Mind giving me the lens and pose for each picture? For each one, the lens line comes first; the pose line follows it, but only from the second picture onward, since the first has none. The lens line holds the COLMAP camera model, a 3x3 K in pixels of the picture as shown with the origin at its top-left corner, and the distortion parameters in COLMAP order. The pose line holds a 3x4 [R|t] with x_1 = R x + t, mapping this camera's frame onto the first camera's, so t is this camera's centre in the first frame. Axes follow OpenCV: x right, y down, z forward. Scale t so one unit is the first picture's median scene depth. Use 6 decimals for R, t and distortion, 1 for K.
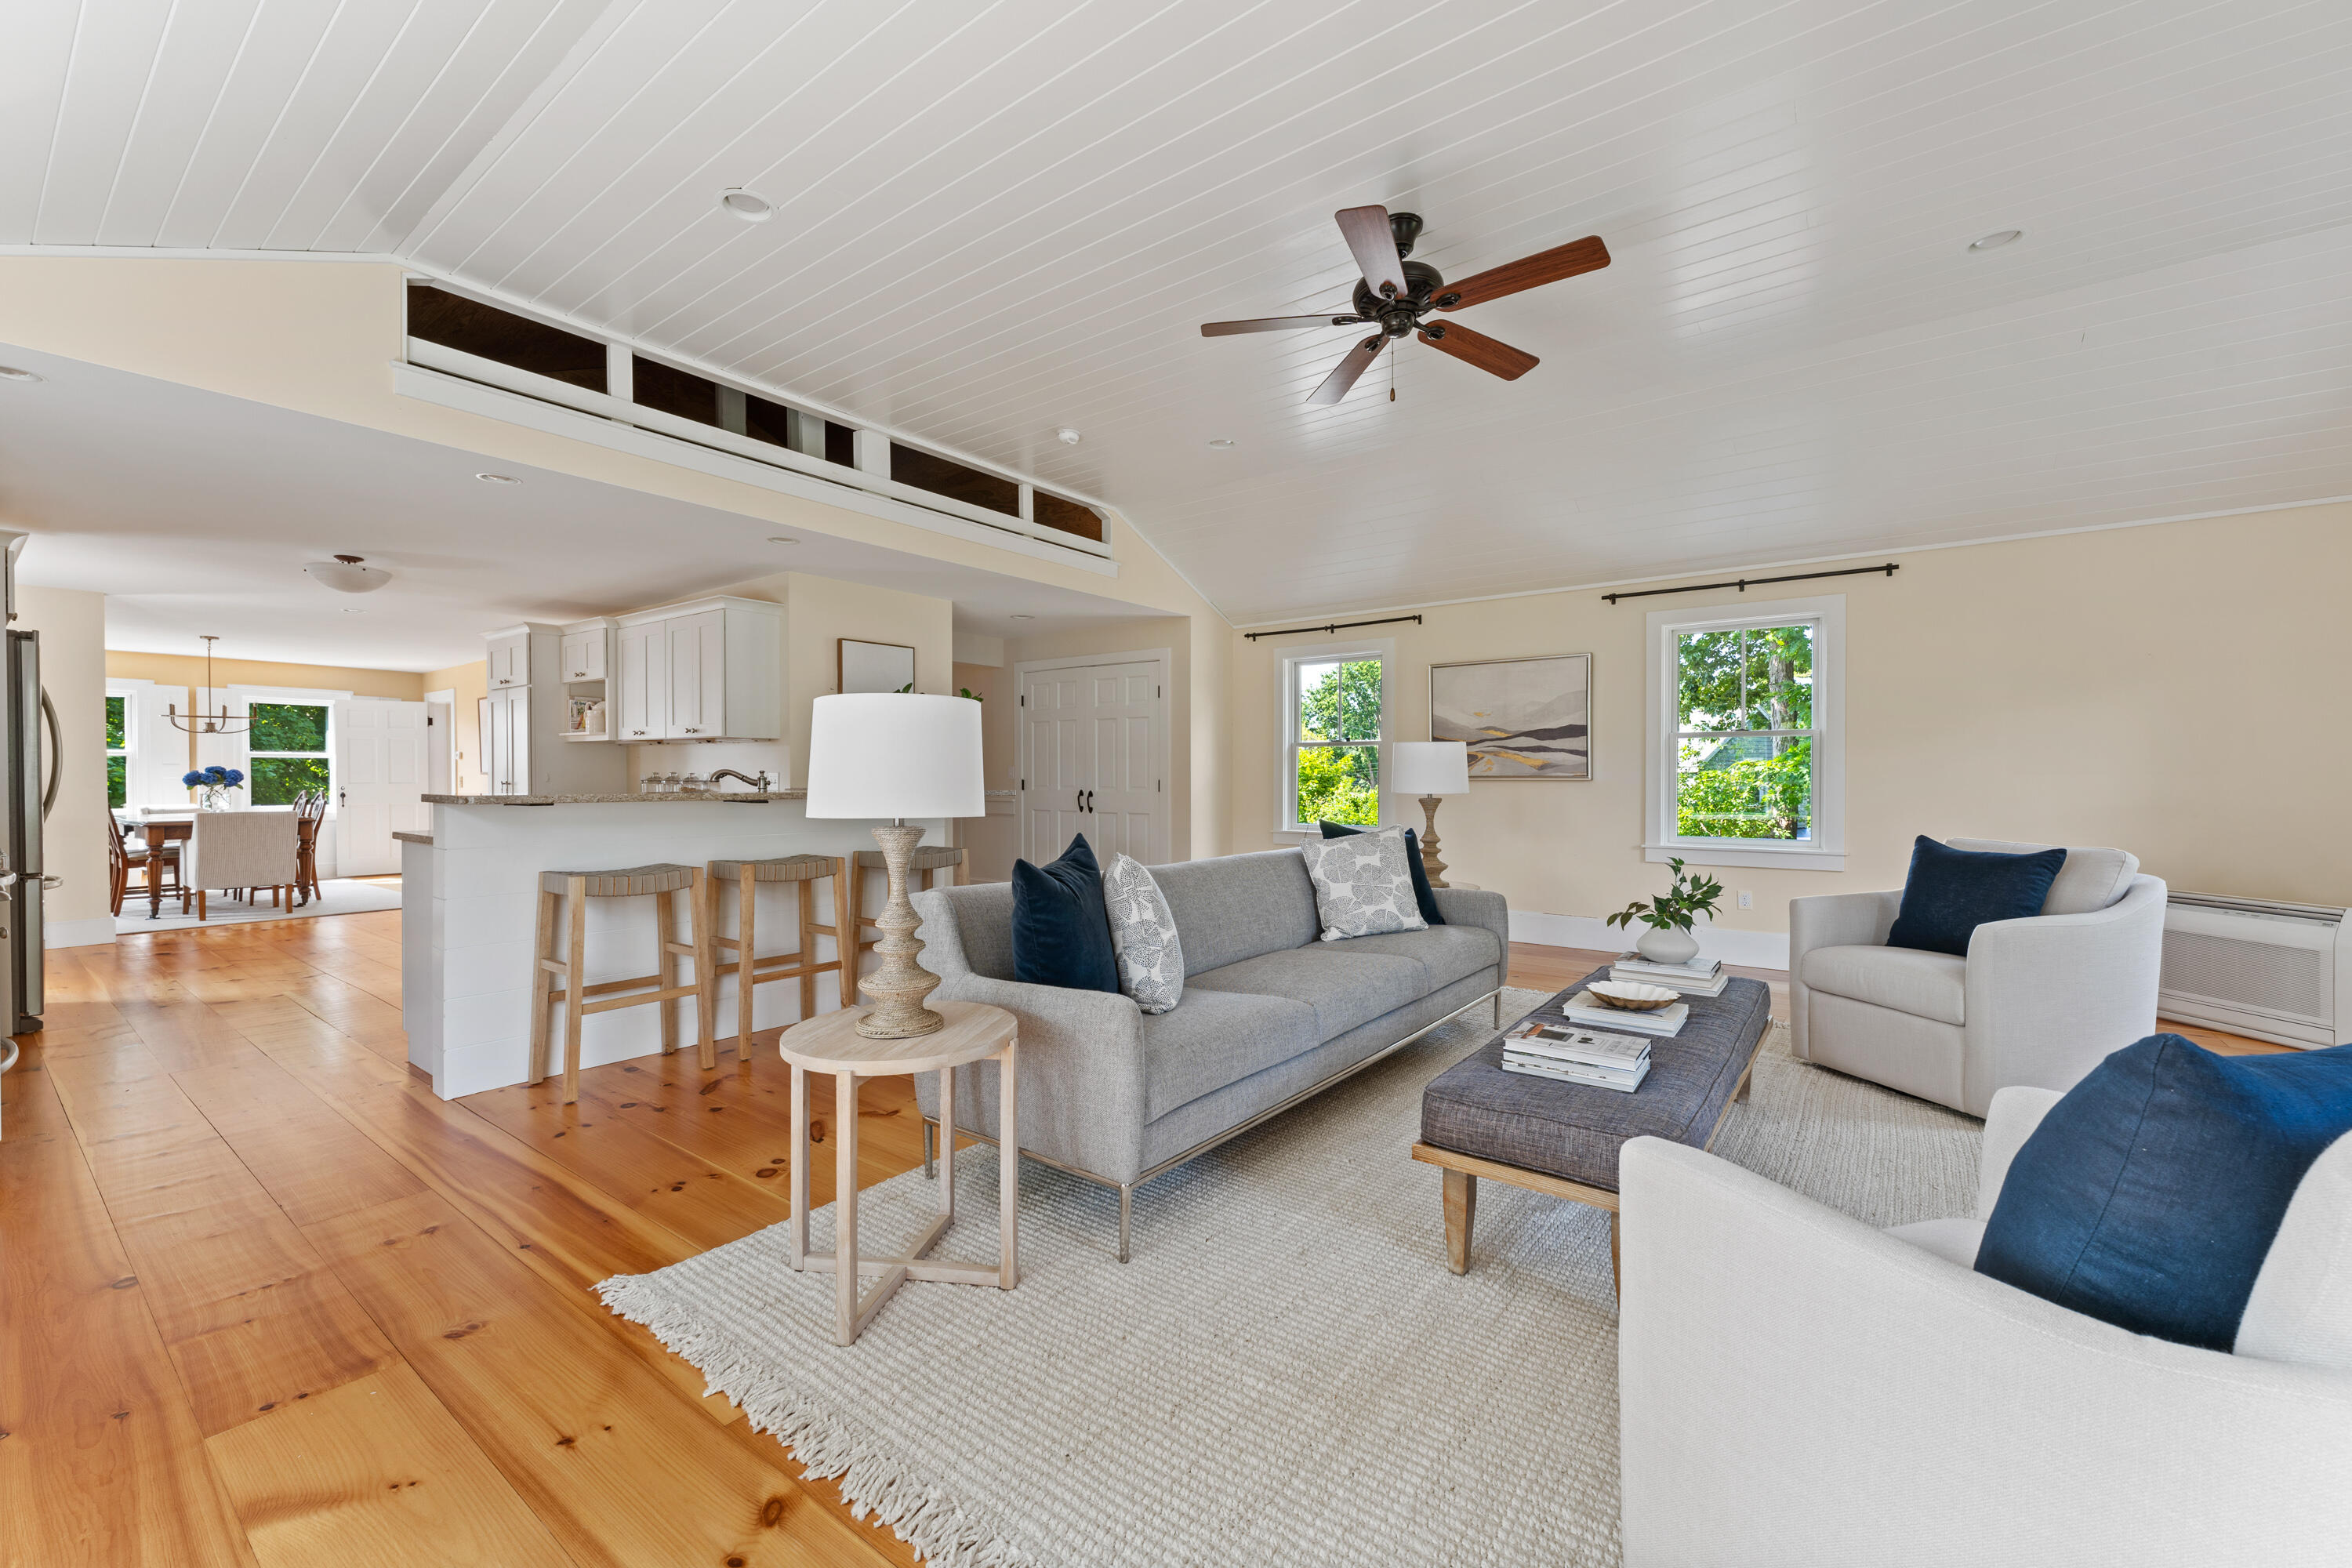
lens RADIAL K [[951.5, 0, 1176.0], [0, 951.5, 784.0], [0, 0, 1]] dist [0.001905, -0.000010]
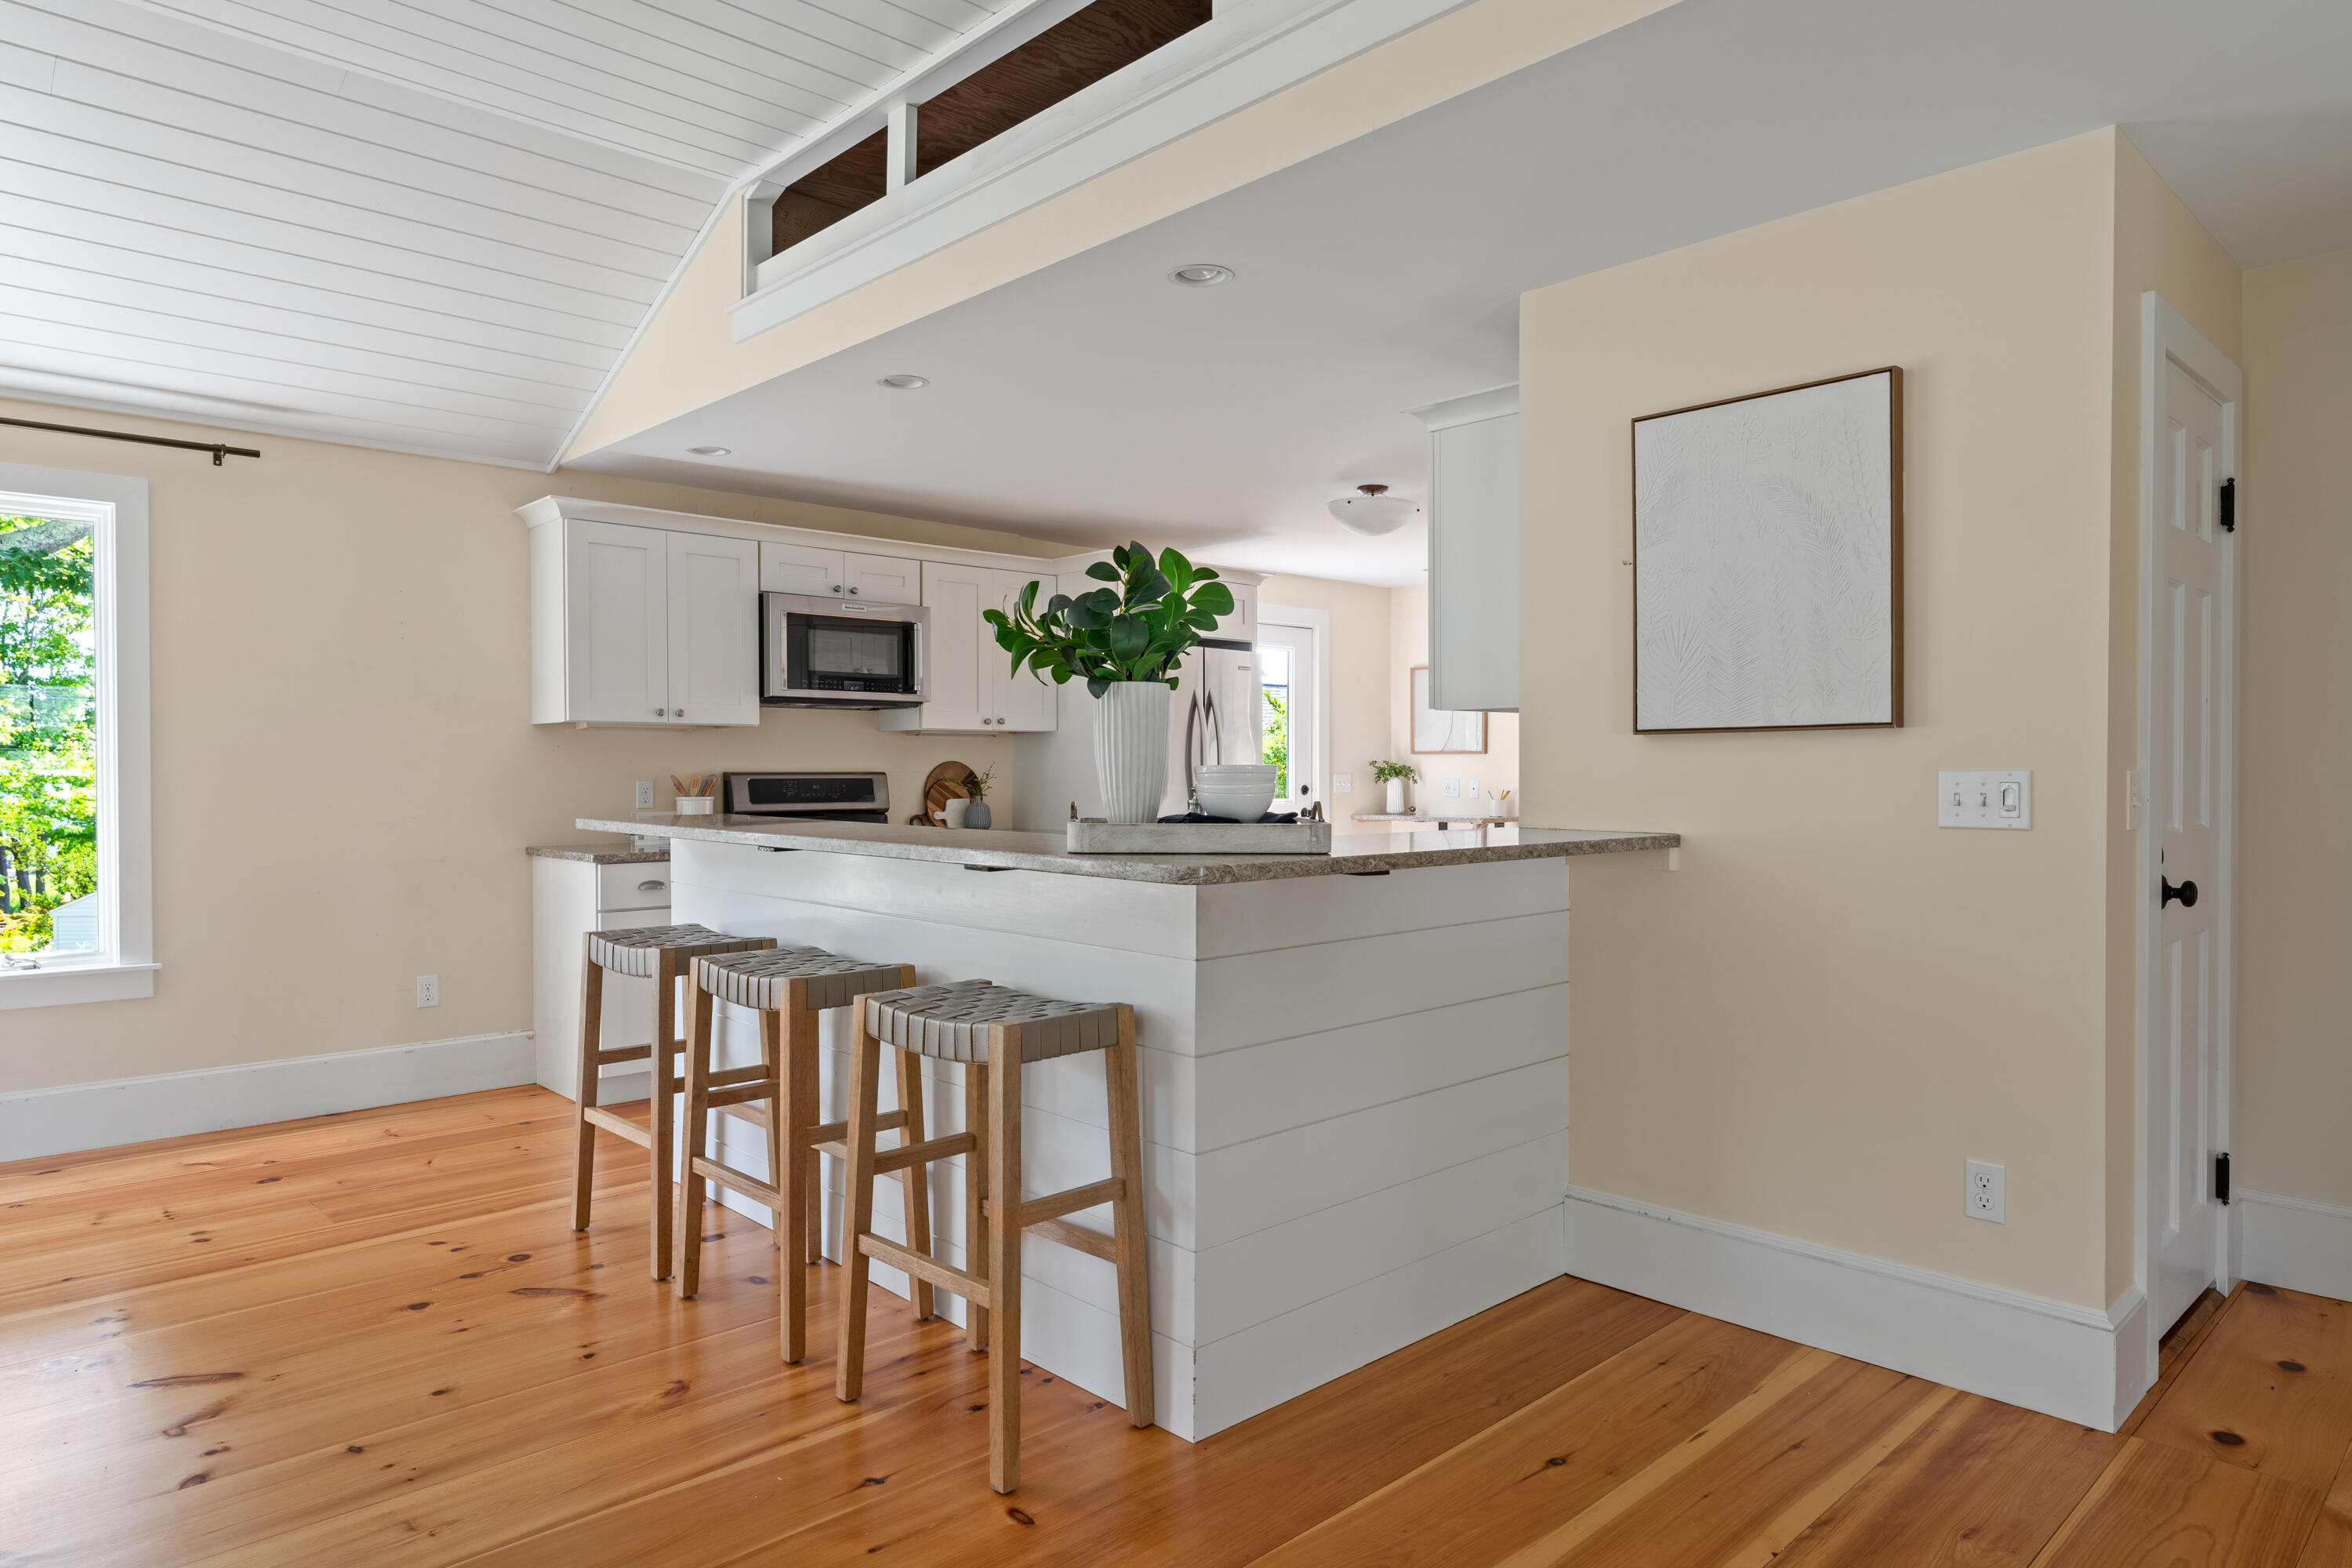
lens RADIAL K [[1402.7, 0, 1176.0], [0, 1402.7, 784.0], [0, 0, 1]] dist [-0.000718, -0.000548]
pose [[-0.161795, 0.011604, -0.986756, 0.372311], [-0.013217, 0.999816, 0.013925, -0.033535], [0.986736, 0.015294, -0.161612, 1.660039]]
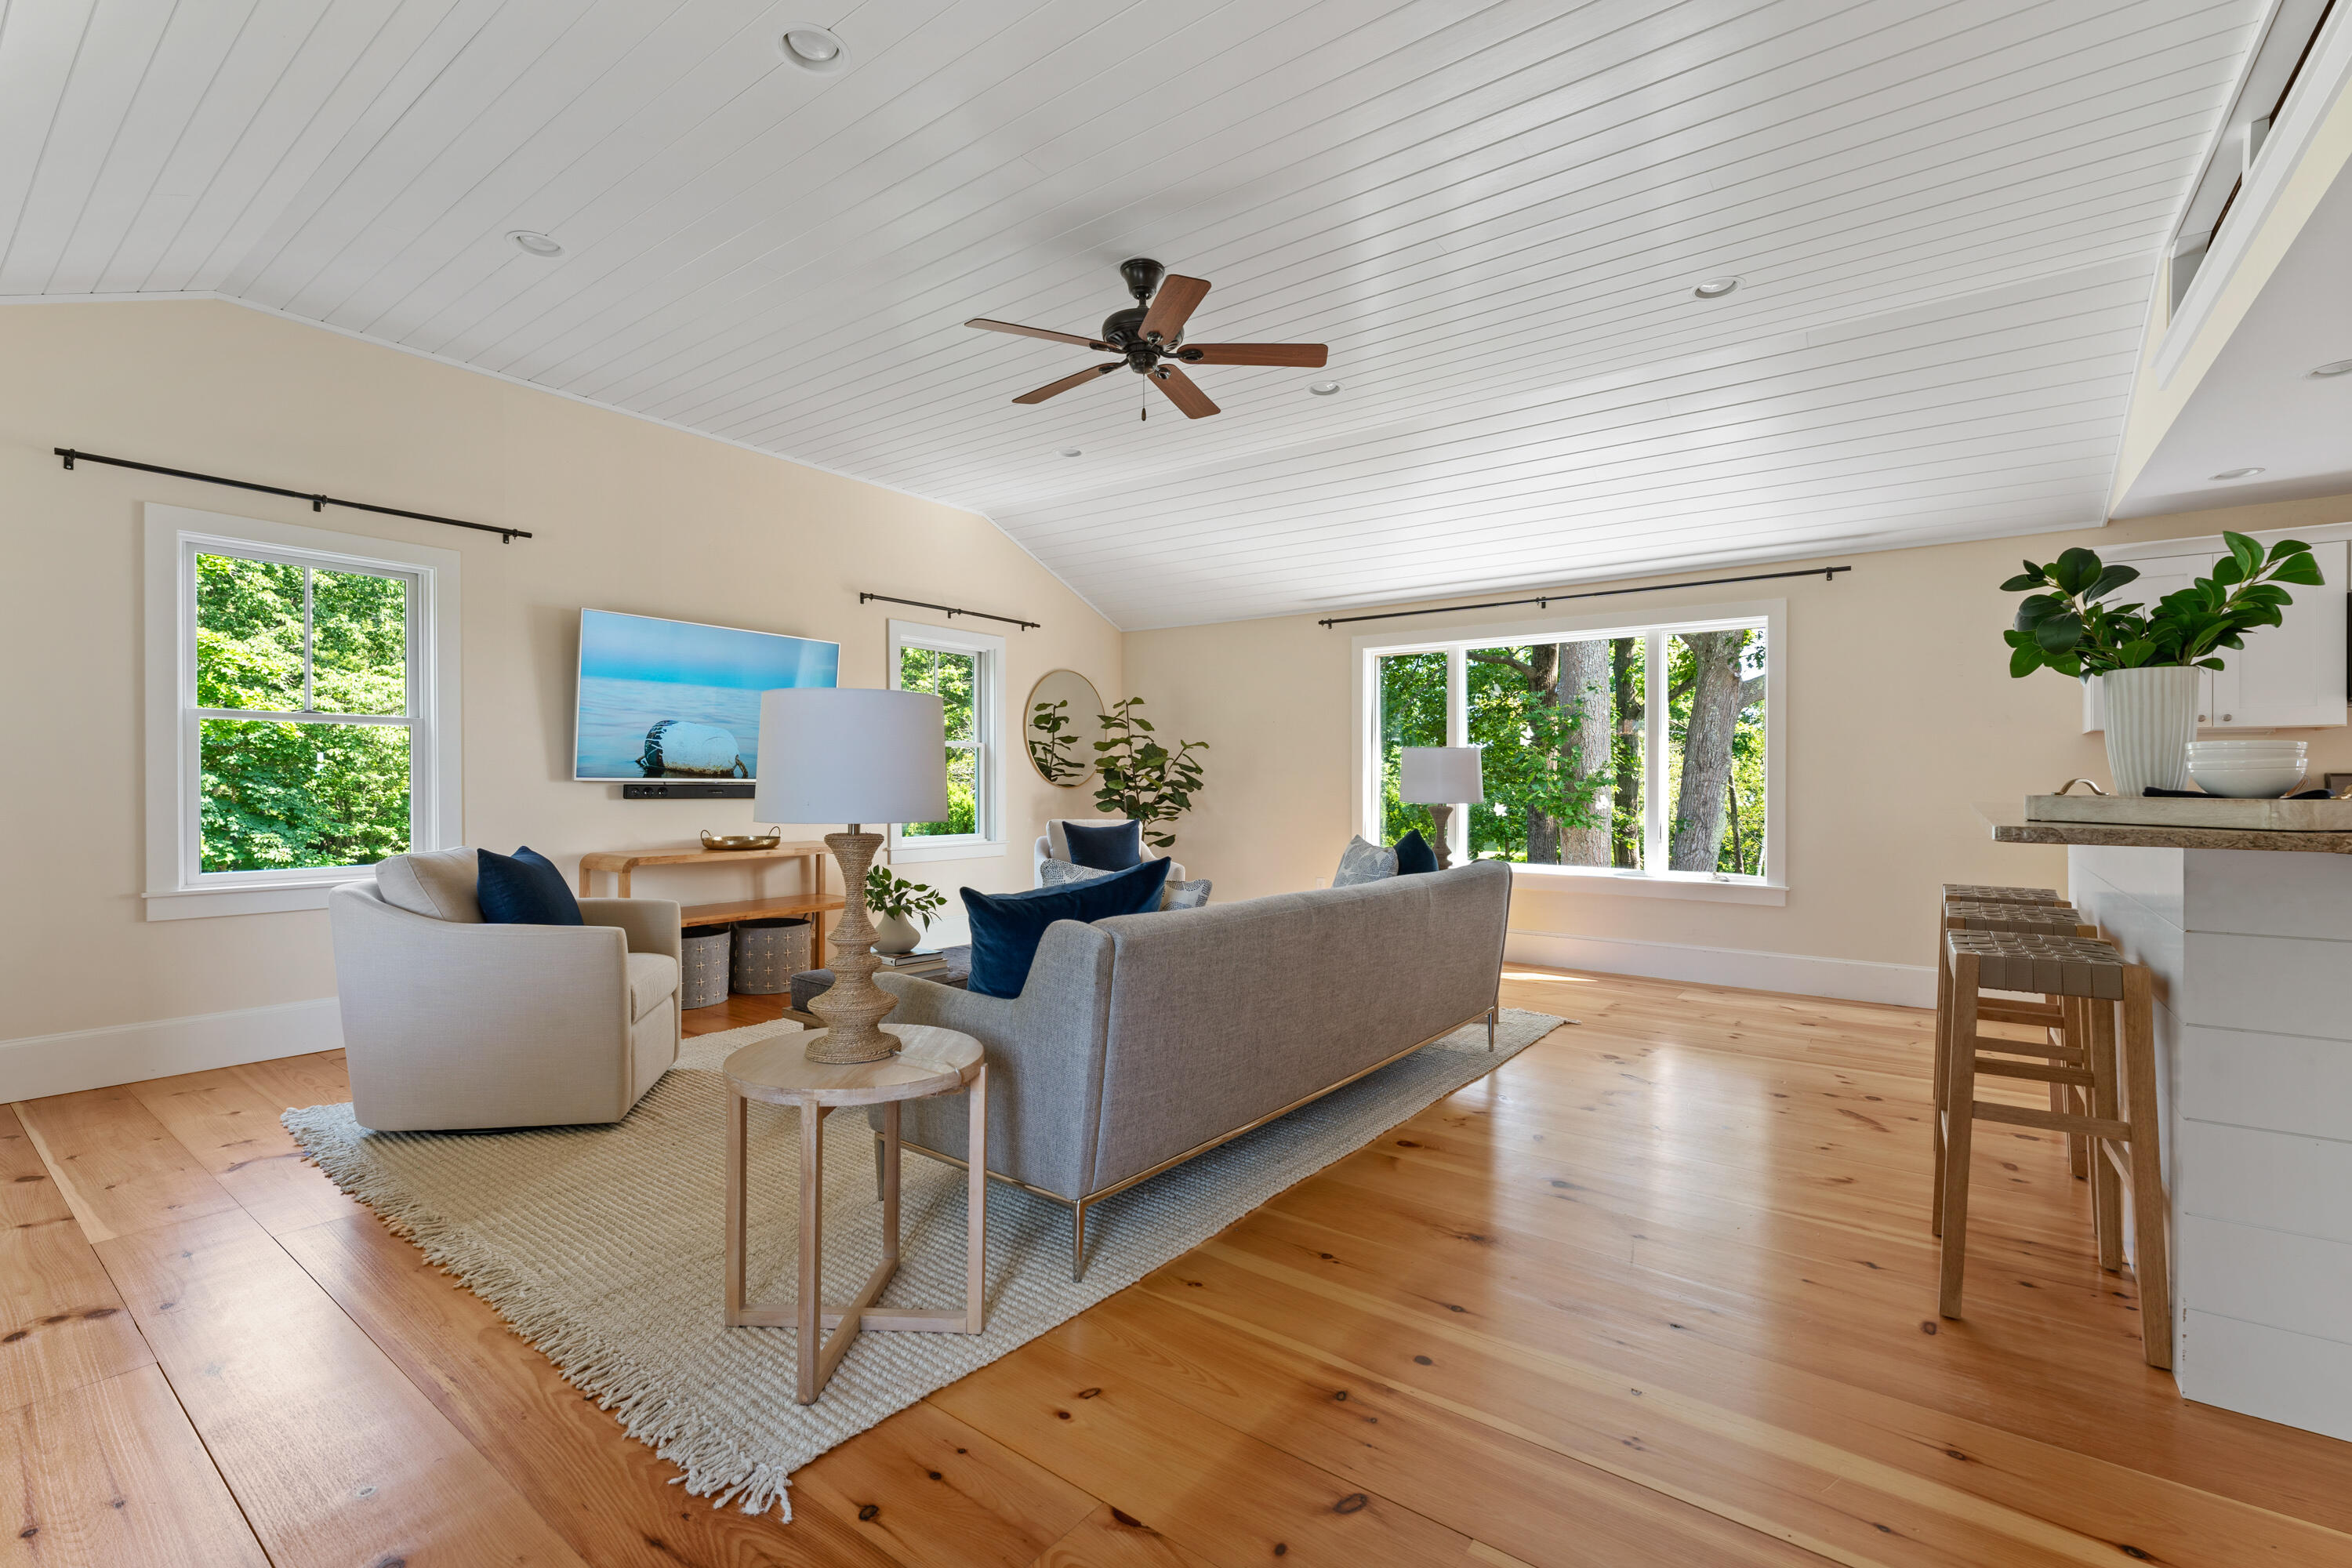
lens RADIAL K [[1032.4, 0, 1176.0], [0, 1032.4, 784.0], [0, 0, 1]] dist [0.001533, 0.000153]
pose [[-0.999973, -0.004796, -0.005493, 0.191569], [-0.004886, 0.999852, 0.016493, -0.016800], [0.005413, 0.016520, -0.999849, 2.131429]]
